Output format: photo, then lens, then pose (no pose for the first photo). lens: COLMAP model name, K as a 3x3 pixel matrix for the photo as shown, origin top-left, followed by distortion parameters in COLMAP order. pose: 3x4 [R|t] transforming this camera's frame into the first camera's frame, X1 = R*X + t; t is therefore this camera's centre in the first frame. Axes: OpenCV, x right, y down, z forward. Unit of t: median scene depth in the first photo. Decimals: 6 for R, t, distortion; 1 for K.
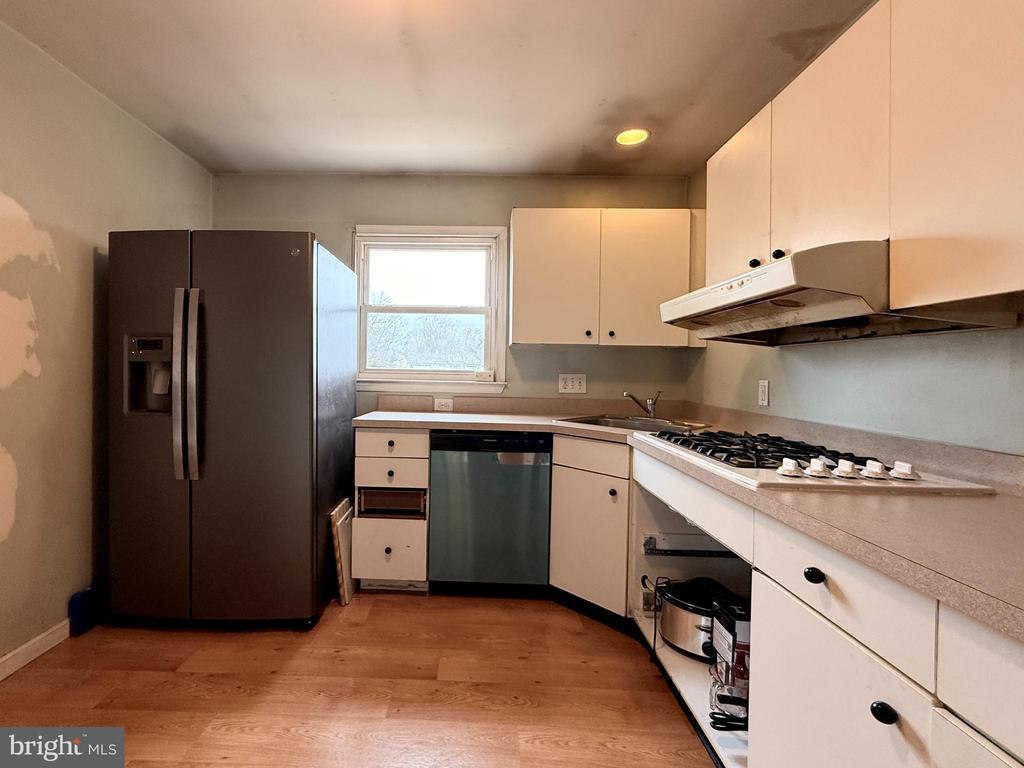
lens RADIAL K [[468.8, 0, 512.0], [0, 468.8, 373.6], [0, 0, 1]] dist [0.001361, -0.000169]
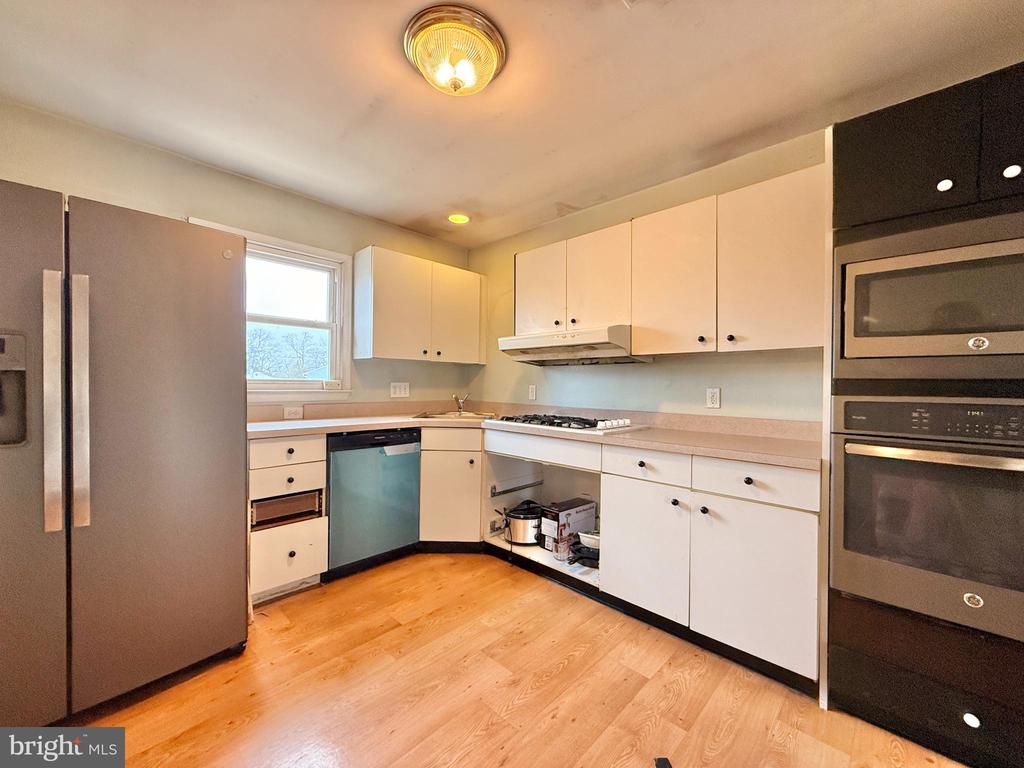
lens RADIAL K [[412.2, 0, 509.1], [0, 412.2, 382.7], [0, 0, 1]] dist [0.003469, -0.000141]
pose [[0.667599, -0.009068, 0.744465, -0.613616], [0.004604, 0.999957, 0.008051, -0.007573], [-0.744506, -0.001947, 0.667612, 0.031905]]
